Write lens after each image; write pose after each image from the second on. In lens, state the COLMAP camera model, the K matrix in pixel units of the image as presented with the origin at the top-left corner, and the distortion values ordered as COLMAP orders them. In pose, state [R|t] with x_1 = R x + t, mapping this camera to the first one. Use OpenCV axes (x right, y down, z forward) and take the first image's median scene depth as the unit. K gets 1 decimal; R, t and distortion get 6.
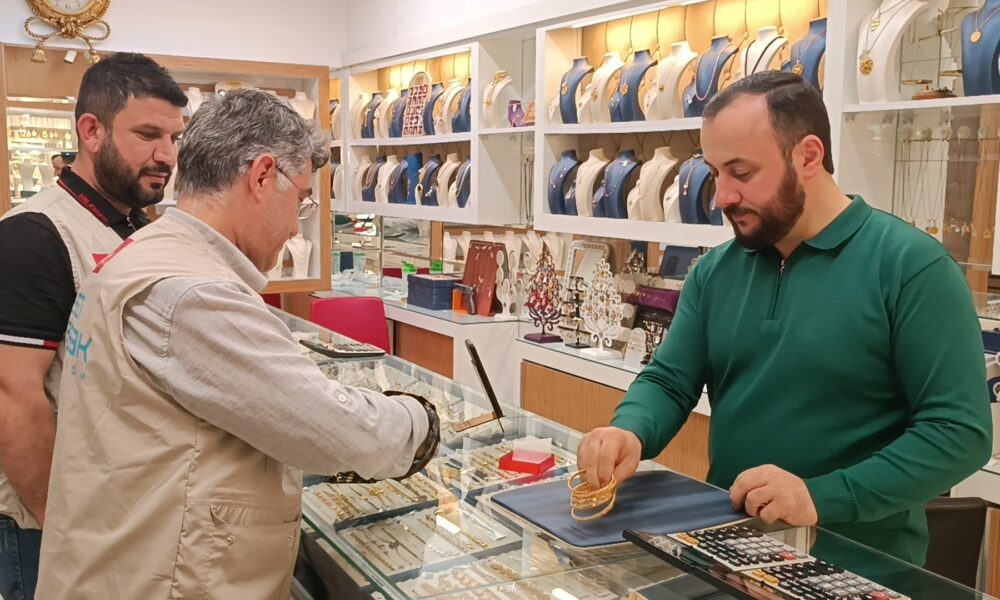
lens RADIAL K [[1031.8, 0, 497.1], [0, 1031.8, 306.0], [0, 0, 1]] dist [0.020035, 0.000000]
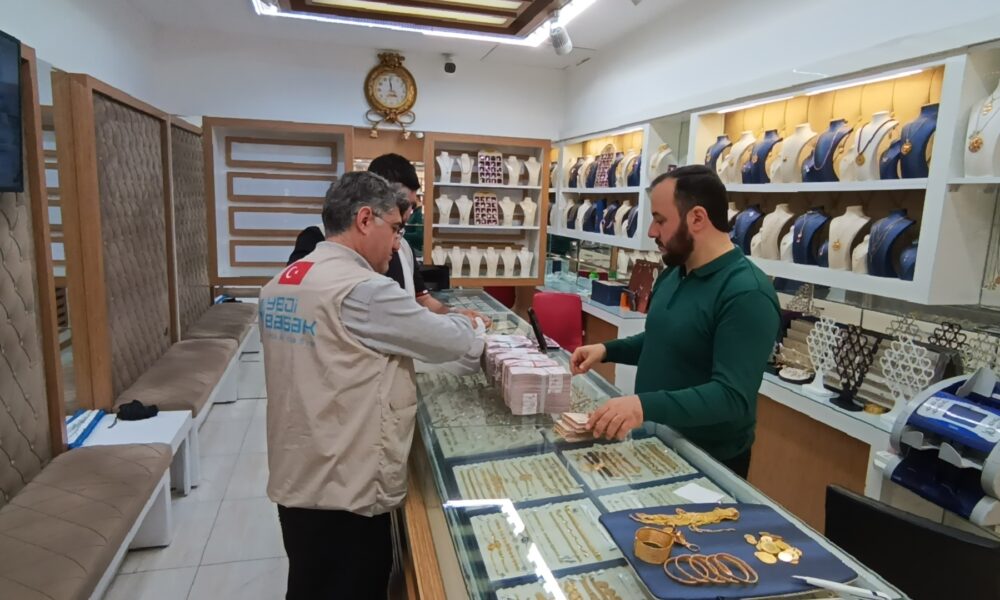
lens RADIAL K [[626.5, 0, 501.8], [0, 626.5, 301.2], [0, 0, 1]] dist [0.018648, -0.009229]
pose [[0.966953, 0.064611, -0.246633, 0.015575], [-0.057311, 0.997683, 0.036669, -0.031133], [0.248430, -0.021323, 0.968415, 0.103965]]
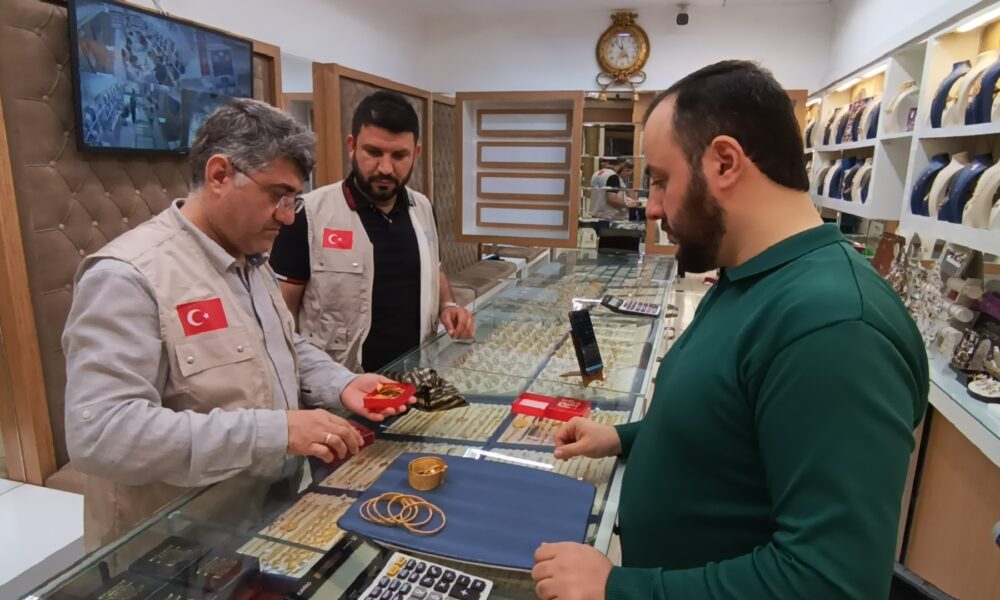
lens RADIAL K [[626.5, 0, 497.4], [0, 626.5, 297.8], [0, 0, 1]] dist [0.018648, -0.009229]
pose [[0.695985, 0.156376, -0.700822, 0.212506], [-0.104713, 0.987668, 0.116391, -0.032461], [0.710380, -0.007621, 0.703777, 0.216988]]
